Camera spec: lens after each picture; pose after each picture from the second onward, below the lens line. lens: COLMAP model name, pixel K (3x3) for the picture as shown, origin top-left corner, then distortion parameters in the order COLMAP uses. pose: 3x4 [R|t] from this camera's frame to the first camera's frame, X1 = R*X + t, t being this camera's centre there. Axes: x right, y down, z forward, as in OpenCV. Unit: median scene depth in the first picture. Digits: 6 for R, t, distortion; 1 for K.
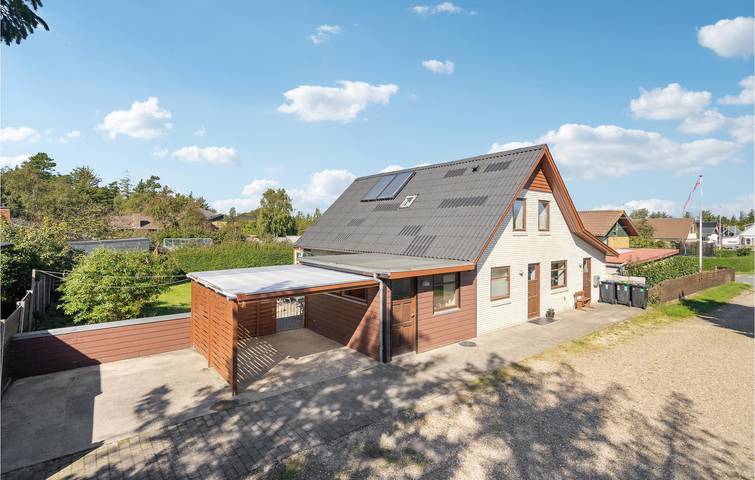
lens RADIAL K [[389.1, 0, 377.5], [0, 389.1, 240.0], [0, 0, 1]] dist [0.011370, -0.001101]
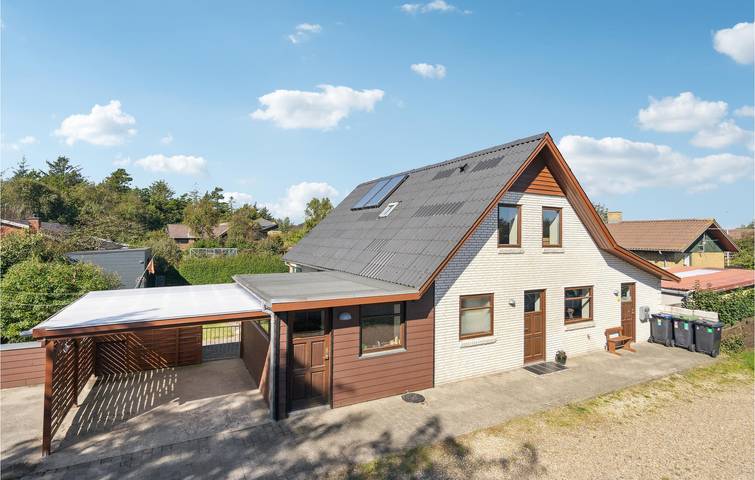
lens RADIAL K [[389.1, 0, 377.5], [0, 389.1, 240.0], [0, 0, 1]] dist [0.011370, -0.001101]
pose [[0.980697, 0.008071, -0.195366, 0.253462], [-0.012647, 0.999674, -0.022190, -0.016683], [0.195123, 0.024232, 0.980479, 0.198732]]
